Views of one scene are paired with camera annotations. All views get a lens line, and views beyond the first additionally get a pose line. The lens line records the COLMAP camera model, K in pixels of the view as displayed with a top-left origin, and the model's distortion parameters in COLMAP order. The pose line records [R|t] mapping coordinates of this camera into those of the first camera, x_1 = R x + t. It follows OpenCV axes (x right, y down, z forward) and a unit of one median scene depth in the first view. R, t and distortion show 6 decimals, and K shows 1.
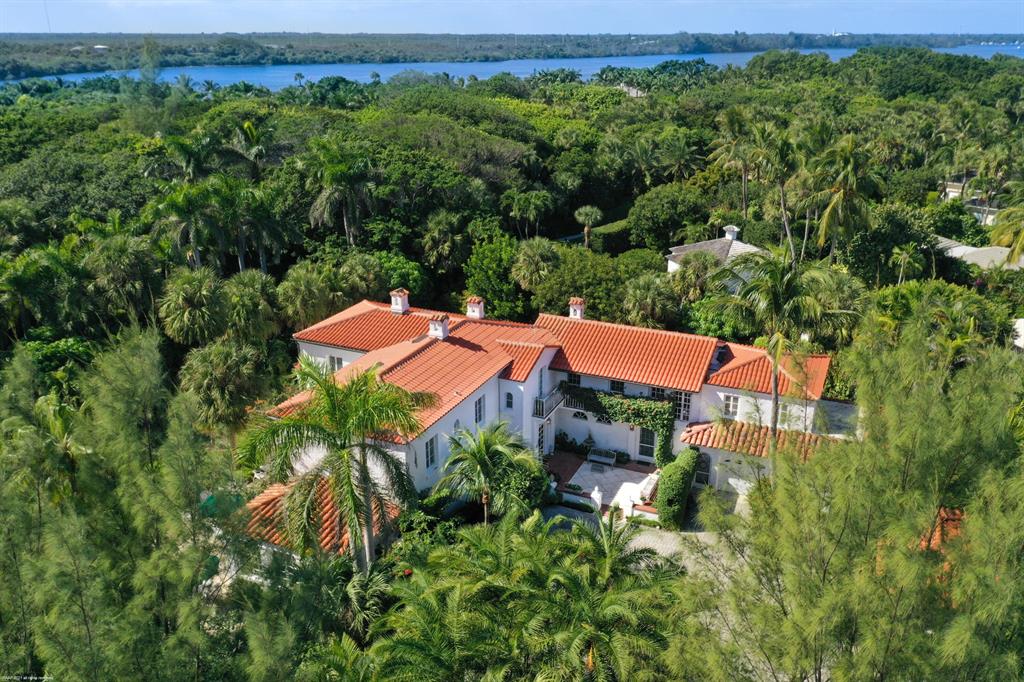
lens RADIAL K [[813.5, 0, 512.0], [0, 813.5, 341.0], [0, 0, 1]] dist [-0.035783, -0.000452]
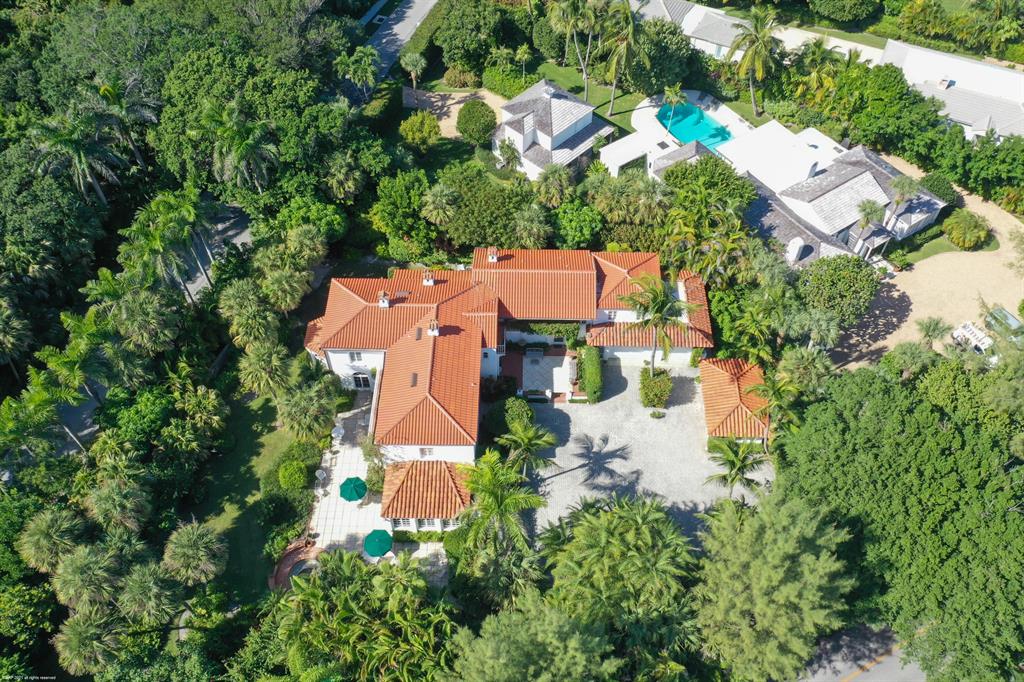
lens RADIAL K [[813.5, 0, 512.0], [0, 813.5, 341.0], [0, 0, 1]] dist [-0.035783, -0.000452]
pose [[0.916842, -0.309126, 0.252671, -0.327691], [0.132849, 0.833009, 0.537073, -0.744760], [-0.376500, -0.458844, 0.804804, -0.252364]]
